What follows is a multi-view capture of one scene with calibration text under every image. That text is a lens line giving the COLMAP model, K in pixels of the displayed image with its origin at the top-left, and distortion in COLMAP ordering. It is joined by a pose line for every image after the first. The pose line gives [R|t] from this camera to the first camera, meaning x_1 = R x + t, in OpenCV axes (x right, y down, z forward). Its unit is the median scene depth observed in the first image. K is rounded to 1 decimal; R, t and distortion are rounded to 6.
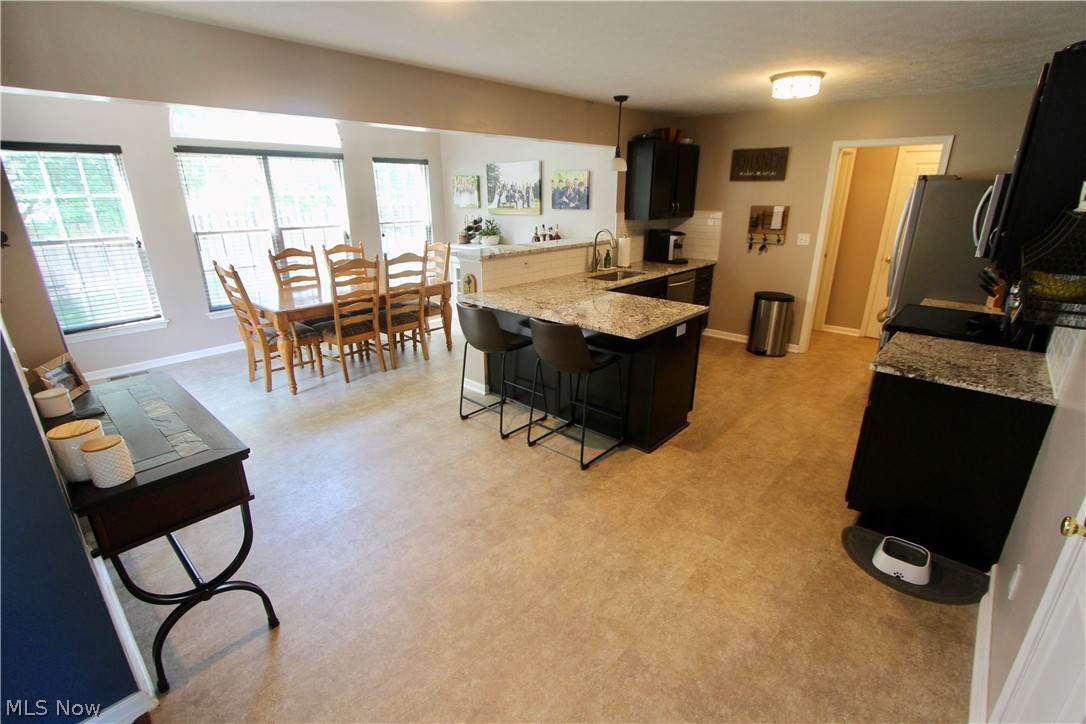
lens RADIAL K [[497.2, 0, 543.0], [0, 497.2, 362.0], [0, 0, 1]] dist [-0.015039, 0.000246]
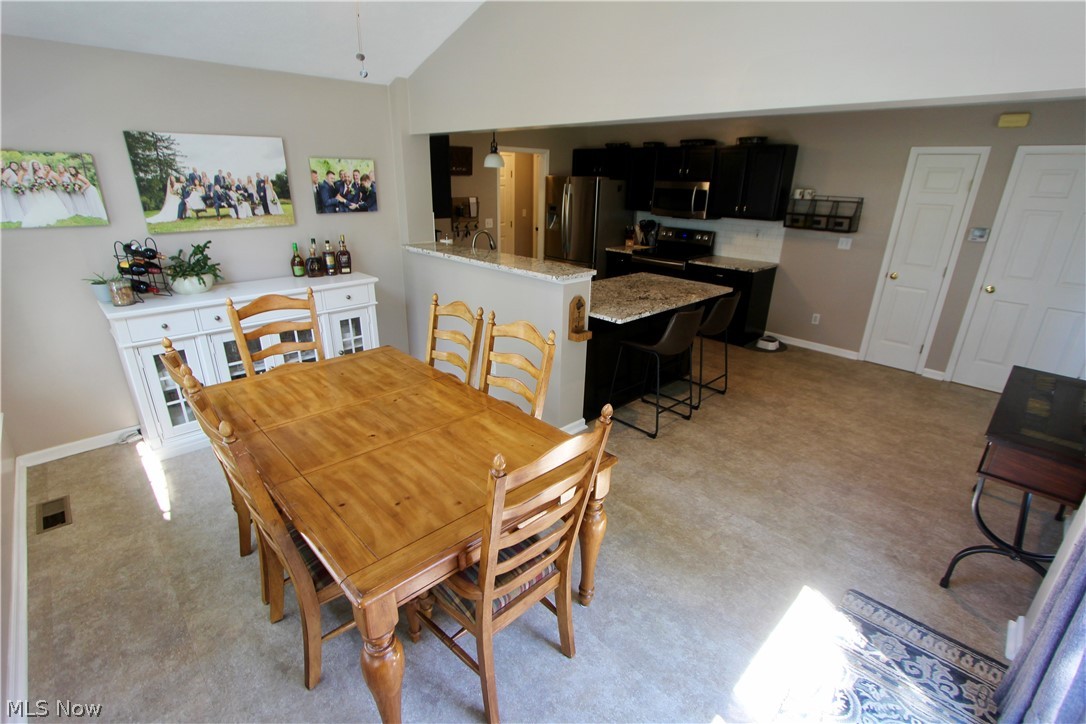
lens RADIAL K [[497.2, 0, 543.0], [0, 497.2, 362.0], [0, 0, 1]] dist [-0.015039, 0.000246]
pose [[0.069535, -0.345934, 0.935679, -0.674032], [0.306672, 0.899942, 0.309931, -0.248624], [-0.949272, 0.265396, 0.168665, 0.669202]]
